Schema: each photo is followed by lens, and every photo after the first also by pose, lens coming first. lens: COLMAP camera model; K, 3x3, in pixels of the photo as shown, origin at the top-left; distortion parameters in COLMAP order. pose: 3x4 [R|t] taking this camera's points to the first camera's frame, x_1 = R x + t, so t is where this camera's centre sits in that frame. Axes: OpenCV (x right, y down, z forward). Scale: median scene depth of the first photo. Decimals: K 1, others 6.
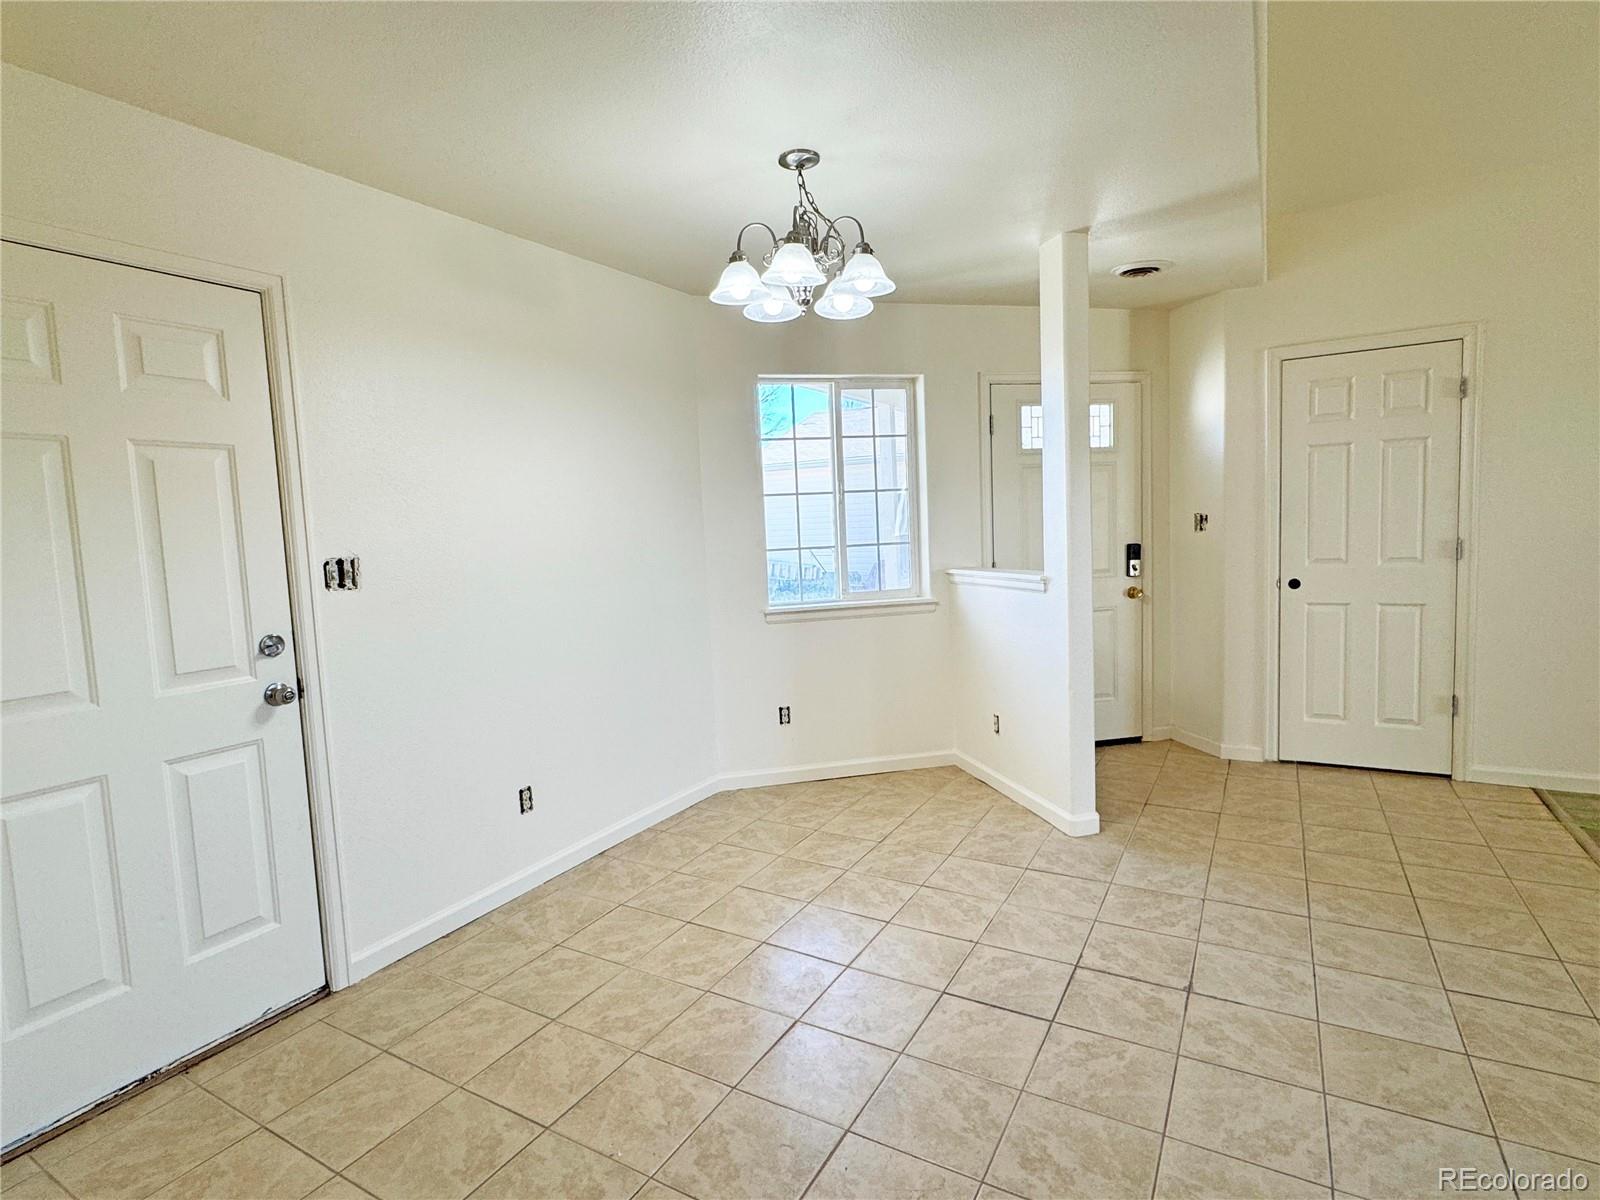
lens RADIAL K [[823.0, 0, 800.0], [0, 823.0, 600.0], [0, 0, 1]] dist [-0.004158, -0.000889]
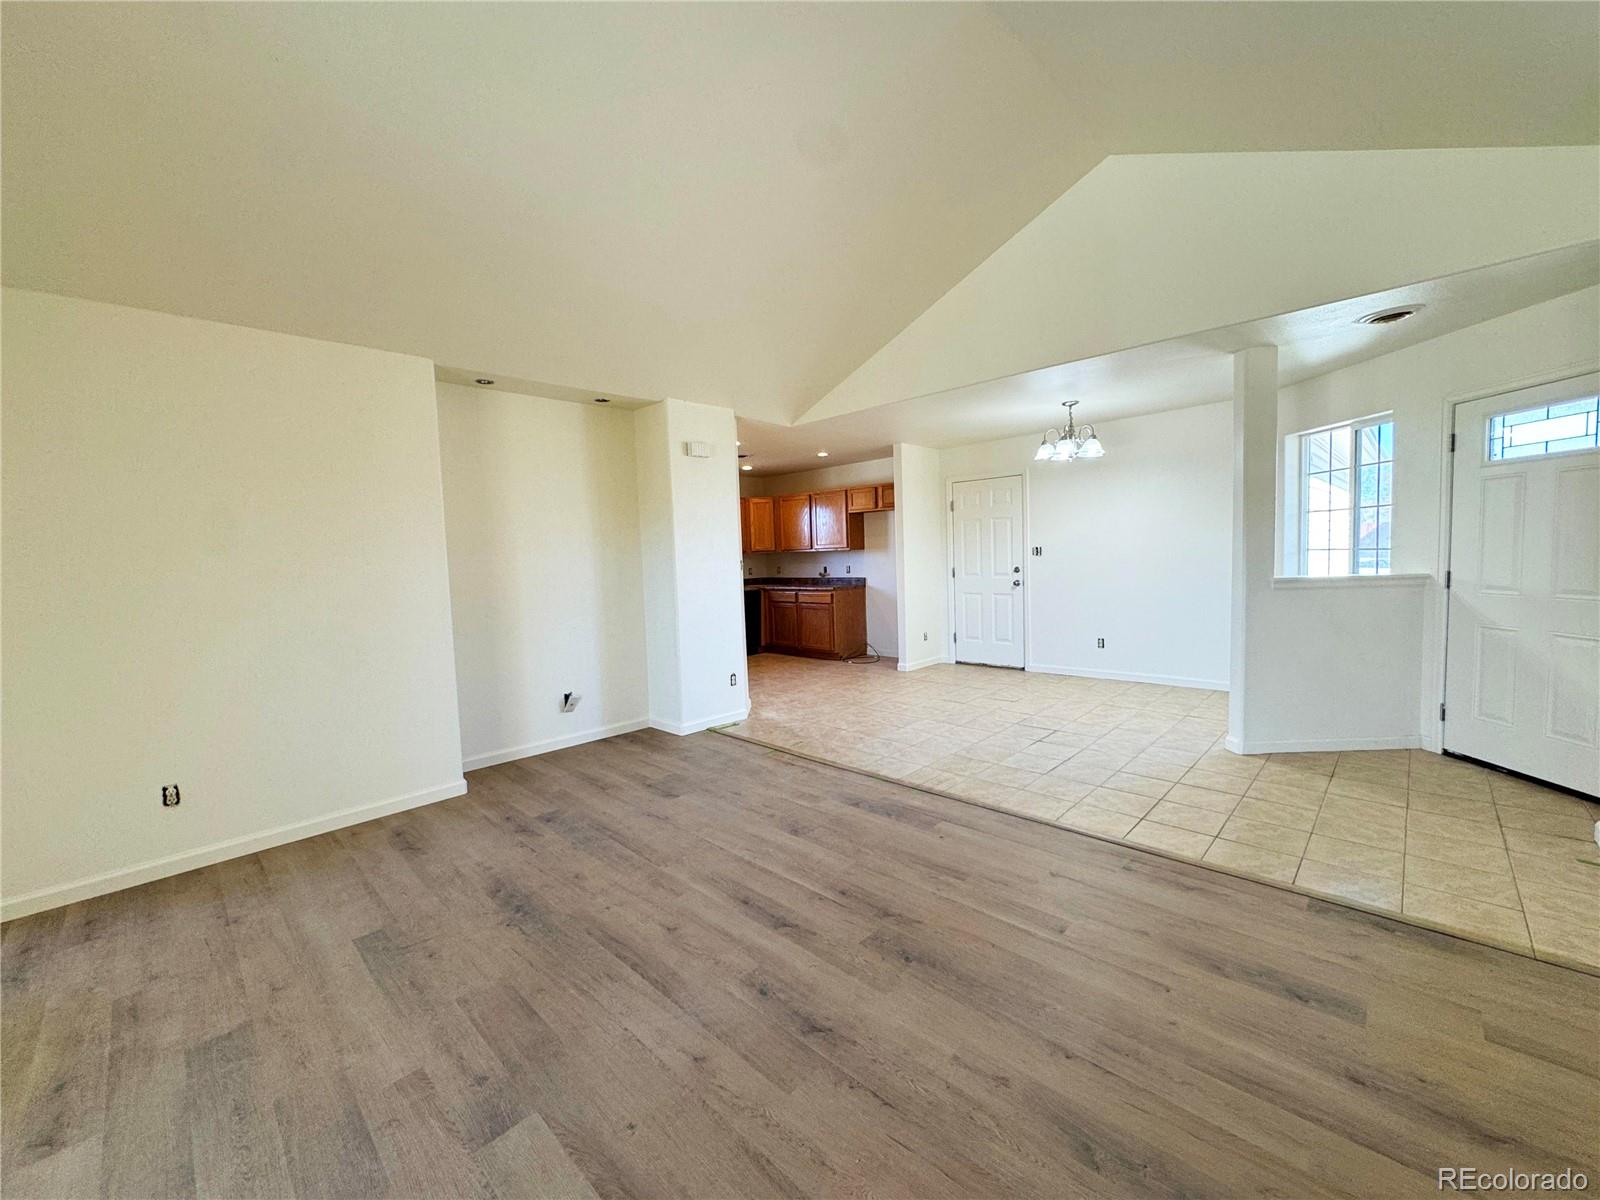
lens RADIAL K [[646.3, 0, 800.0], [0, 646.3, 600.0], [0, 0, 1]] dist [-0.000366, -0.000122]
pose [[-0.223286, 0.127922, -0.966323, 2.406350], [-0.036779, 0.989540, 0.139494, -0.180370], [0.974059, 0.066688, -0.216245, 0.677218]]
